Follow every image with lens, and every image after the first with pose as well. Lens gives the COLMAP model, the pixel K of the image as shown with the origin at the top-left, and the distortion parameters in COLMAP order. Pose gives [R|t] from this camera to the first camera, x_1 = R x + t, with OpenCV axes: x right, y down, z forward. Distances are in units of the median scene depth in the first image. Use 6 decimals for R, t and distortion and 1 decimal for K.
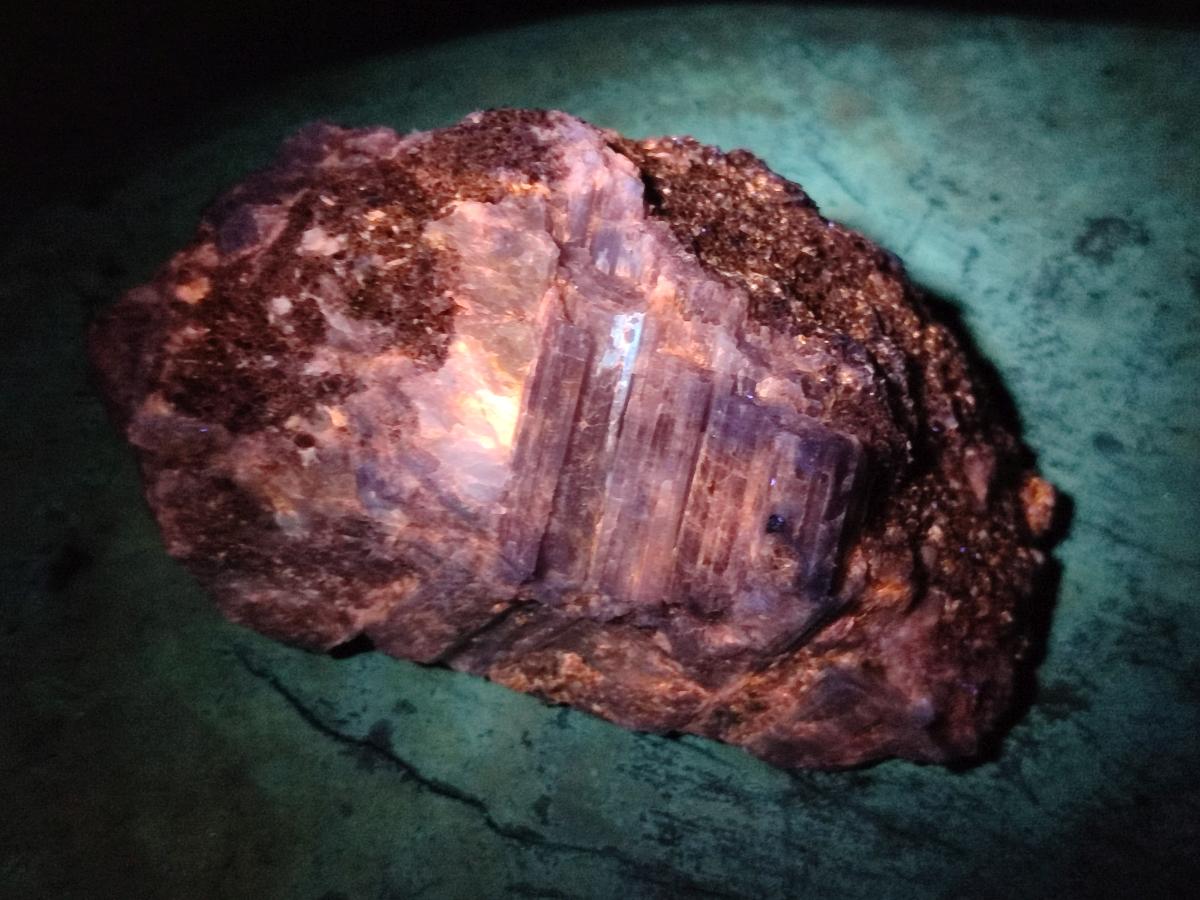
lens RADIAL K [[1865.7, 0, 600.0], [0, 1865.7, 450.0], [0, 0, 1]] dist [0.401039, -3.112655]
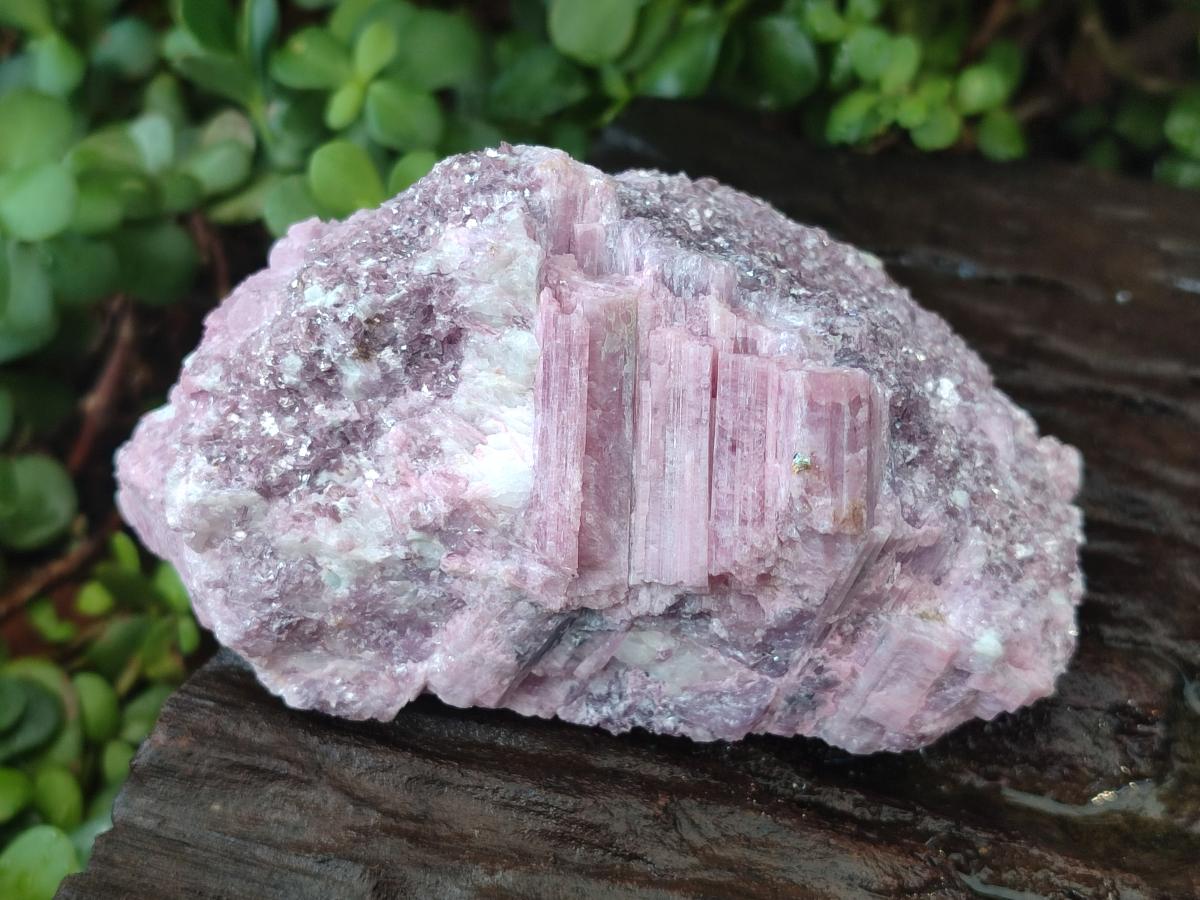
lens RADIAL K [[1865.7, 0, 600.0], [0, 1865.7, 450.0], [0, 0, 1]] dist [0.401039, -3.112655]
pose [[0.982700, -0.185144, -0.004762, -0.006826], [0.181441, 0.967565, -0.175775, 0.183475], [0.037151, 0.171870, 0.984419, -0.006084]]
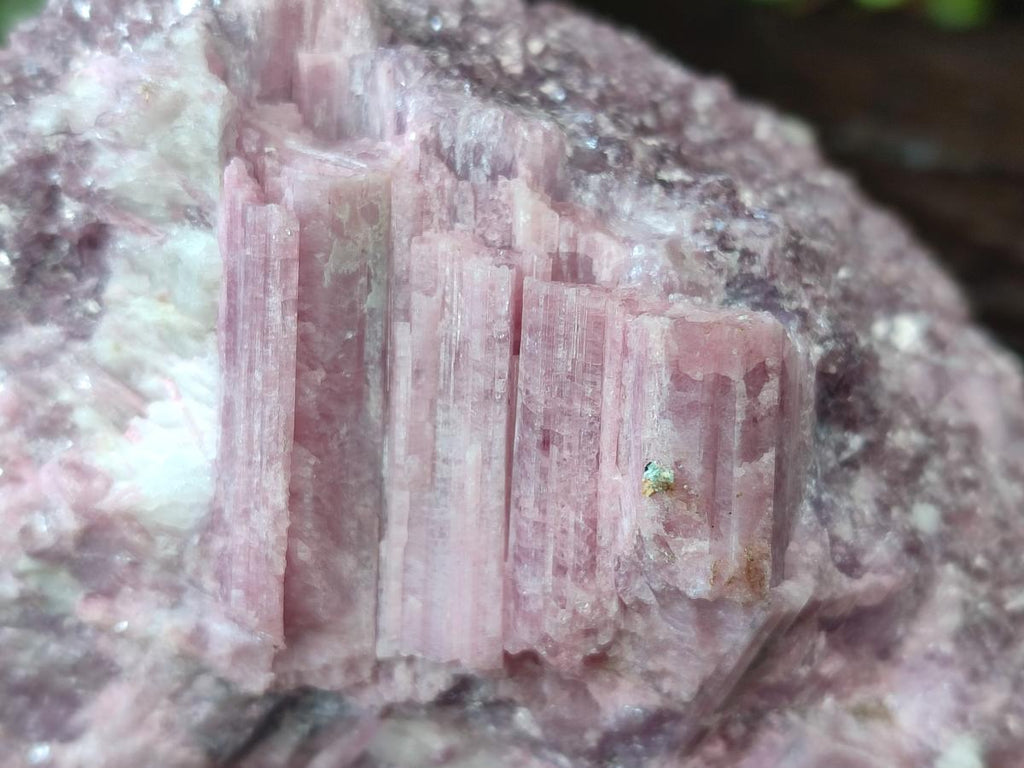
lens RADIAL K [[1592.1, 0, 512.0], [0, 1592.1, 384.0], [0, 0, 1]] dist [0.401039, -3.112655]
pose [[0.986242, -0.160064, -0.041315, 0.071613], [0.153103, 0.978682, -0.136898, 0.068244], [0.062347, 0.128689, 0.989723, 0.484598]]
